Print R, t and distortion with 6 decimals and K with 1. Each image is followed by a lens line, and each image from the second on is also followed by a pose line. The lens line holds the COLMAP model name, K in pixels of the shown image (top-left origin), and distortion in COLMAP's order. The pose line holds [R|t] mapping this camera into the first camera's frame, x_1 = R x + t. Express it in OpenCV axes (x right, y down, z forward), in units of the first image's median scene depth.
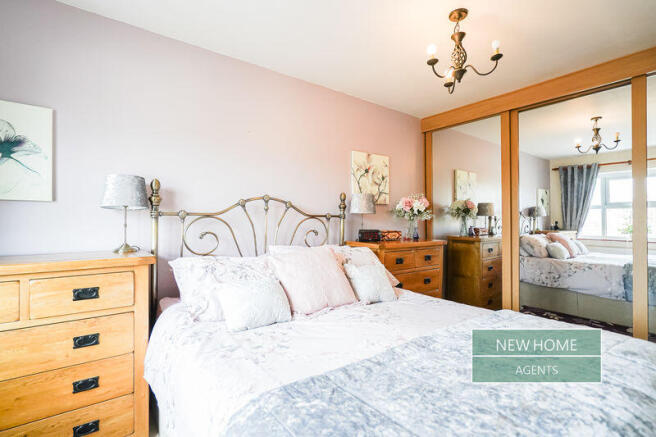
lens RADIAL K [[316.3, 0, 328.3], [0, 316.3, 219.5], [0, 0, 1]] dist [0.002929, 0.002492]
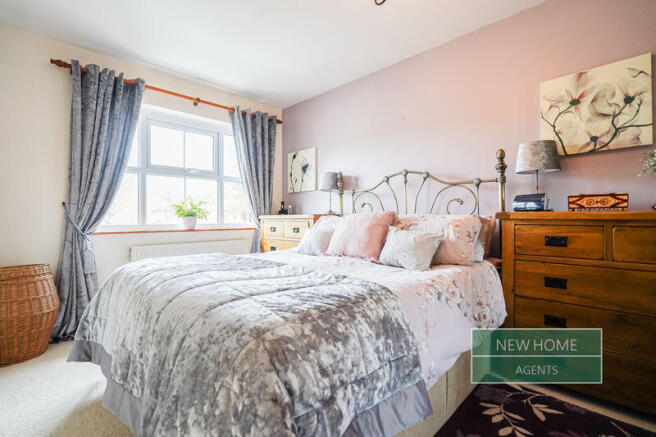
lens RADIAL K [[316.3, 0, 327.2], [0, 316.3, 218.8], [0, 0, 1]] dist [0.002929, 0.002492]
pose [[0.115431, -0.003510, -0.993309, 0.761347], [0.000071, 0.999994, -0.003525, 0.087911], [0.993315, 0.000337, 0.115431, 0.488122]]
